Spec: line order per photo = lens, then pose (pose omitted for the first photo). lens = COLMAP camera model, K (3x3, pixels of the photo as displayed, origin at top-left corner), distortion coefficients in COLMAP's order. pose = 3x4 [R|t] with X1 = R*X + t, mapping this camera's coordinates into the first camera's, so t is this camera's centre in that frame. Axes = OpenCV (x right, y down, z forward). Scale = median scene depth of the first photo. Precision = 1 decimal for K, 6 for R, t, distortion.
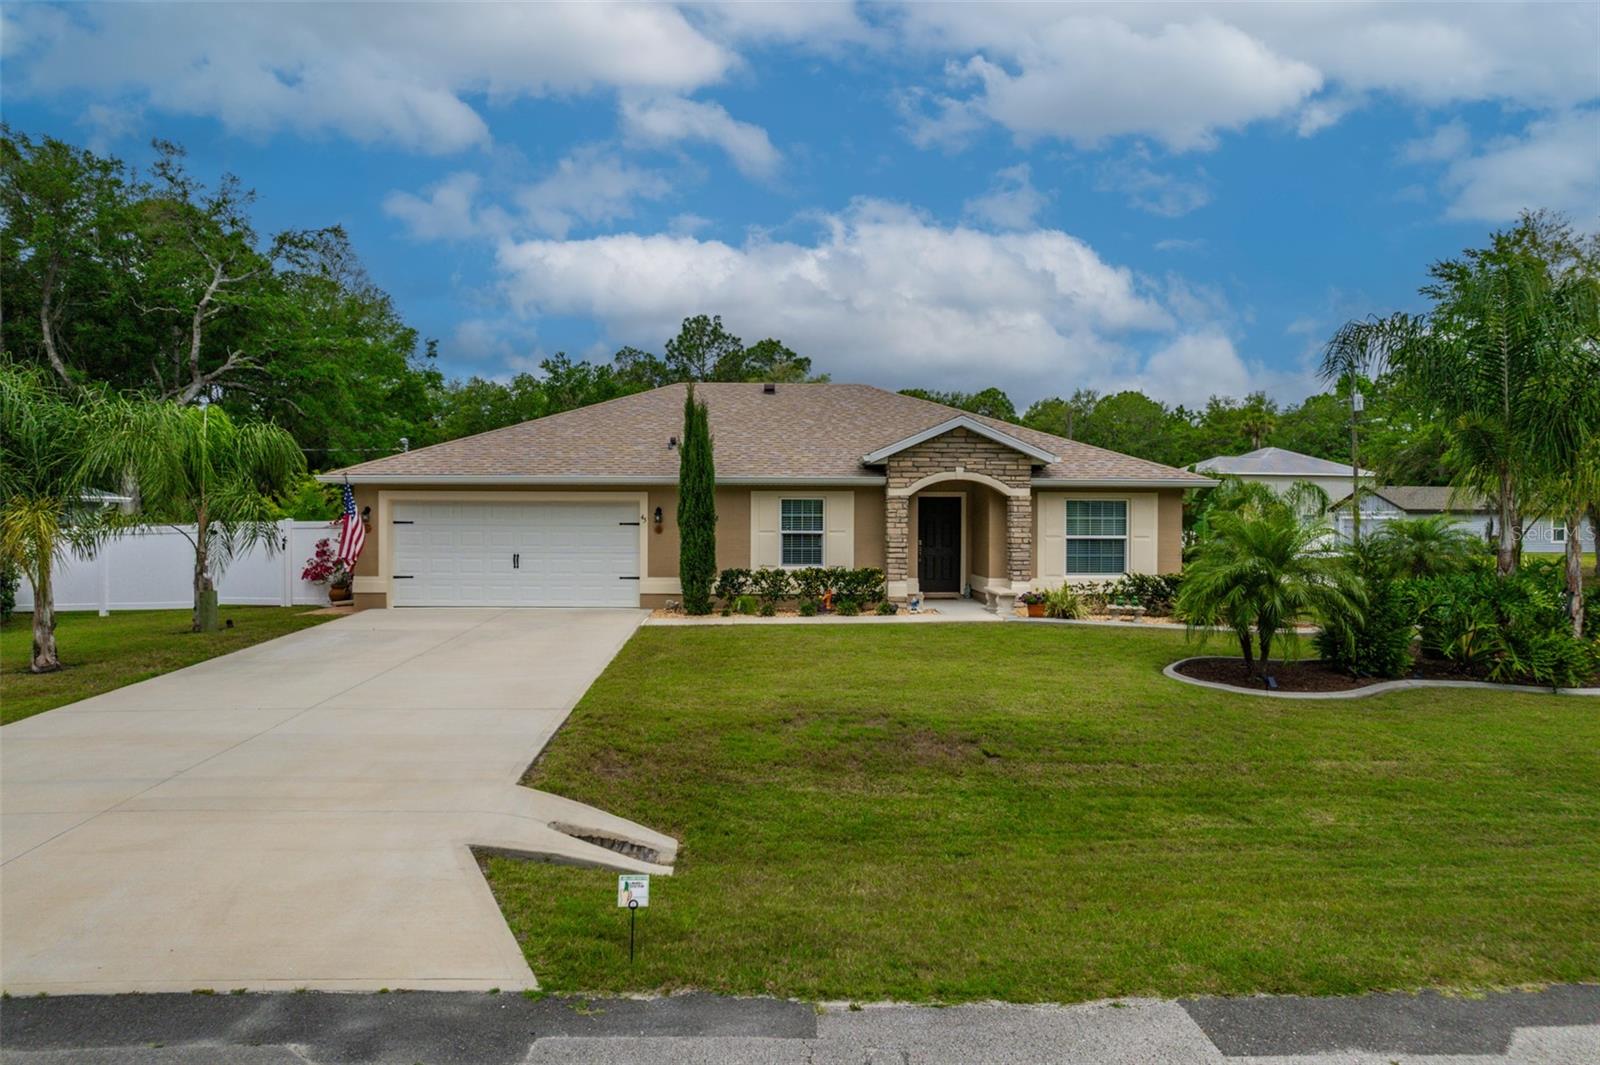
lens RADIAL K [[1028.7, 0, 806.1], [0, 1028.7, 527.9], [0, 0, 1]] dist [-0.075570, 0.070958]
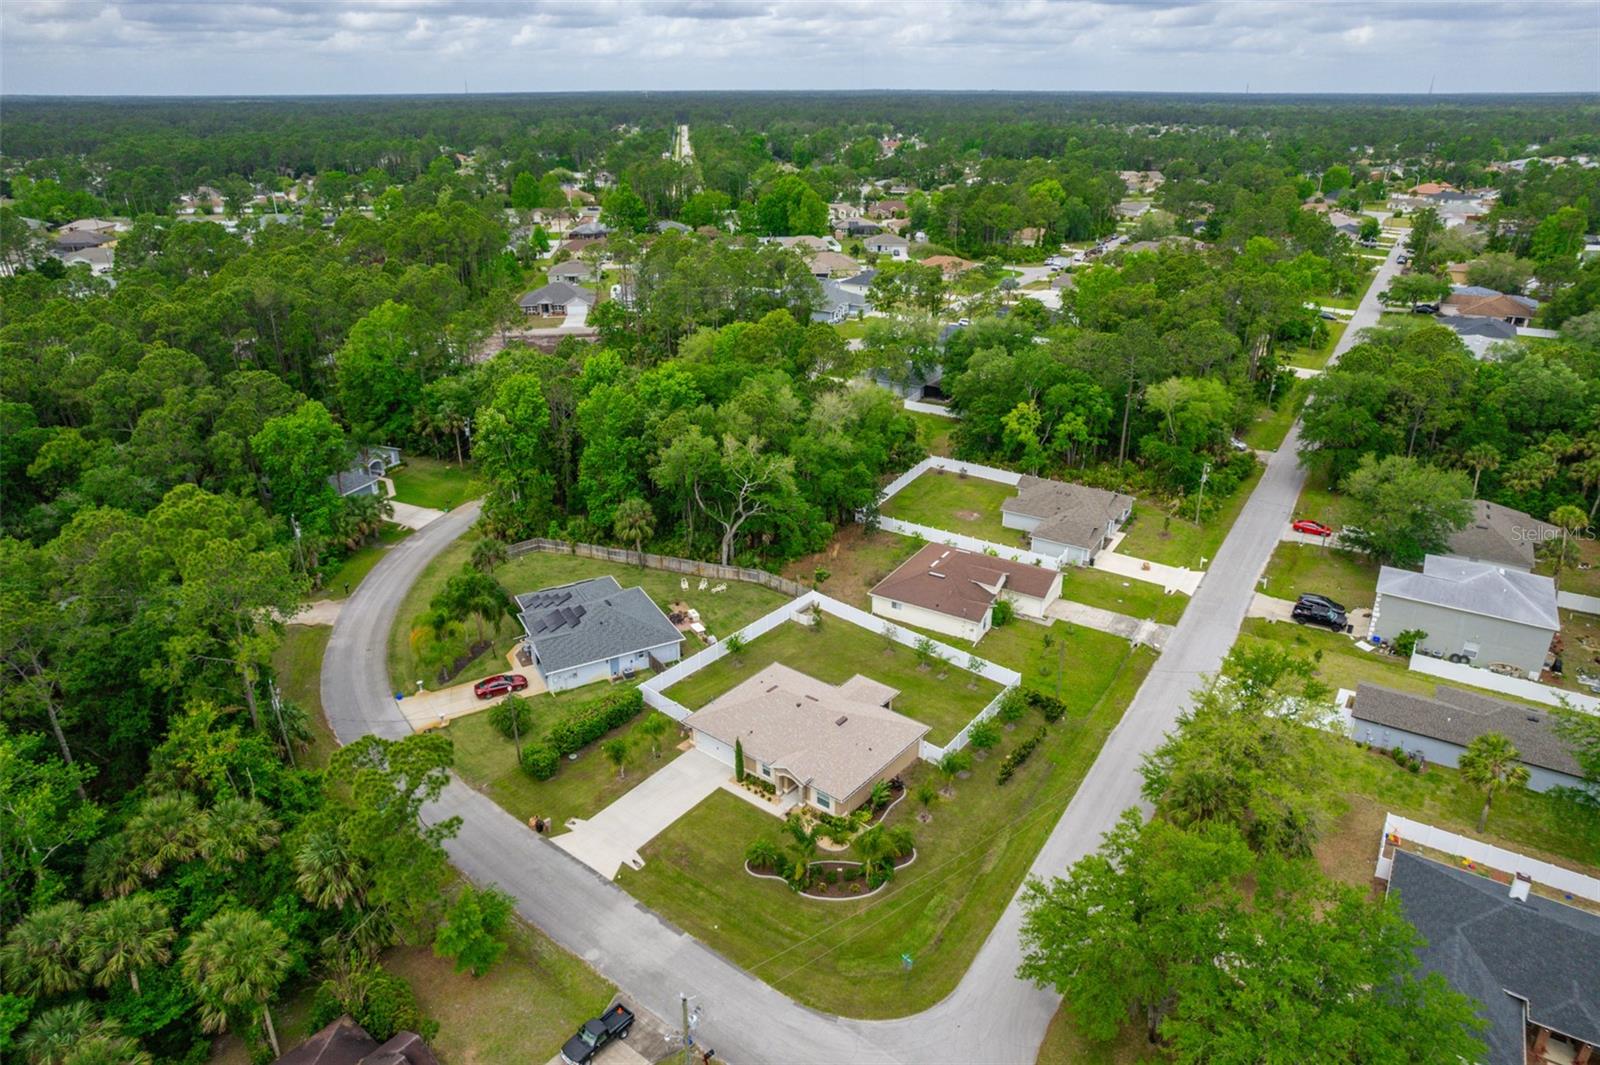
lens RADIAL K [[1028.7, 0, 806.1], [0, 1028.7, 527.9], [0, 0, 1]] dist [-0.075570, 0.070958]
pose [[0.752410, 0.253495, -0.607963, 2.385412], [-0.000457, 0.923182, 0.384363, -2.486068], [0.658695, -0.288921, 0.694727, -1.482619]]
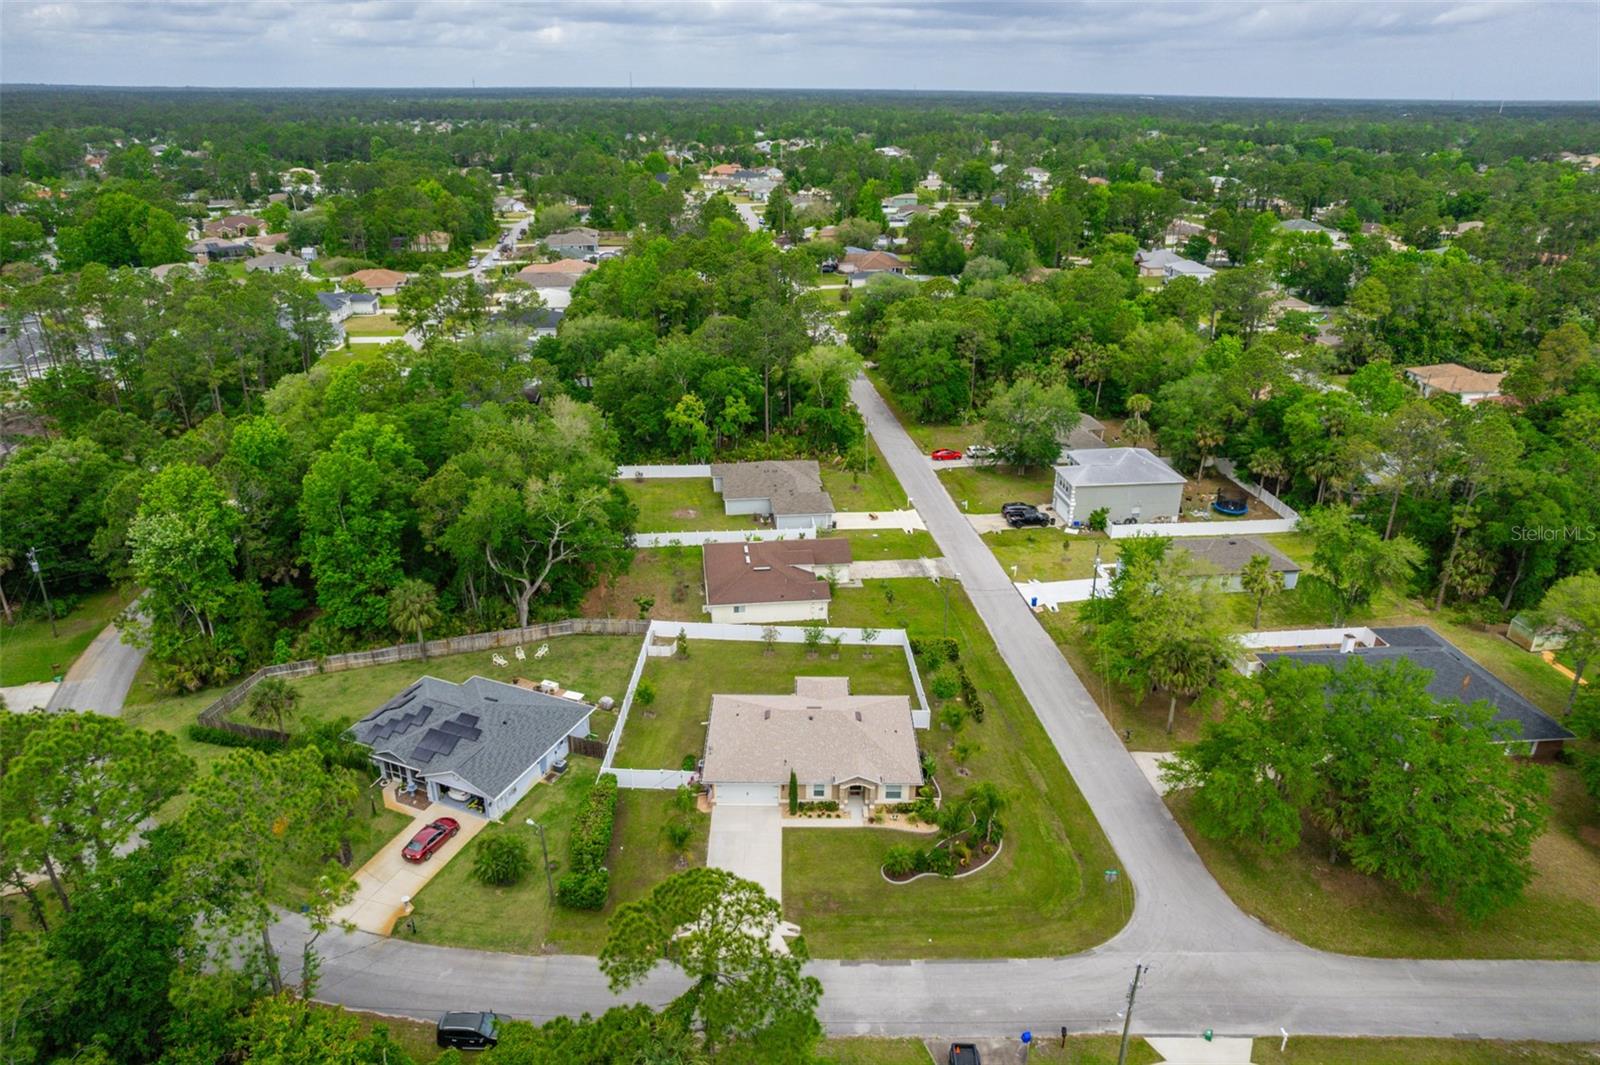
lens RADIAL K [[1028.7, 0, 806.1], [0, 1028.7, 527.9], [0, 0, 1]] dist [-0.075570, 0.070958]
pose [[0.999076, 0.018005, -0.039021, 0.084143], [-0.001473, 0.921816, 0.387625, -2.501051], [0.042949, -0.387209, 0.920991, -2.299000]]
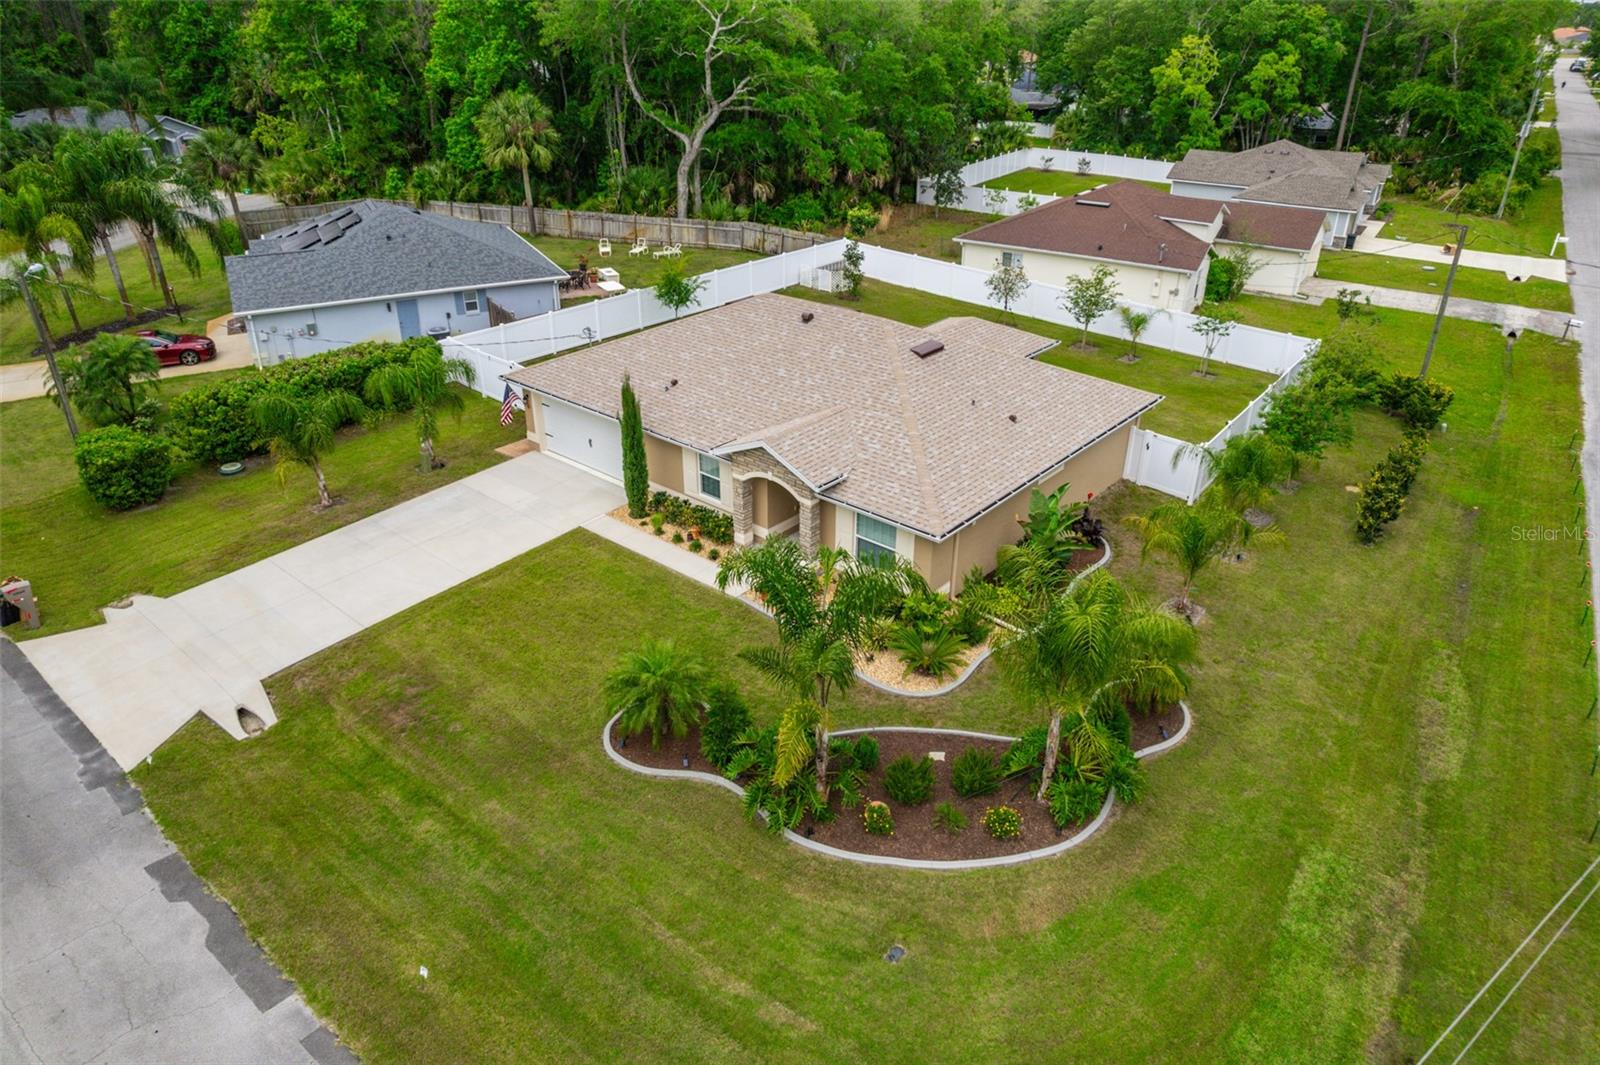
lens RADIAL K [[1028.7, 0, 806.1], [0, 1028.7, 527.9], [0, 0, 1]] dist [-0.075570, 0.070958]
pose [[0.733408, 0.310783, -0.604588, 0.991724], [-0.008008, 0.893264, 0.449460, -0.580934], [0.679742, -0.324796, 0.657616, 0.122713]]
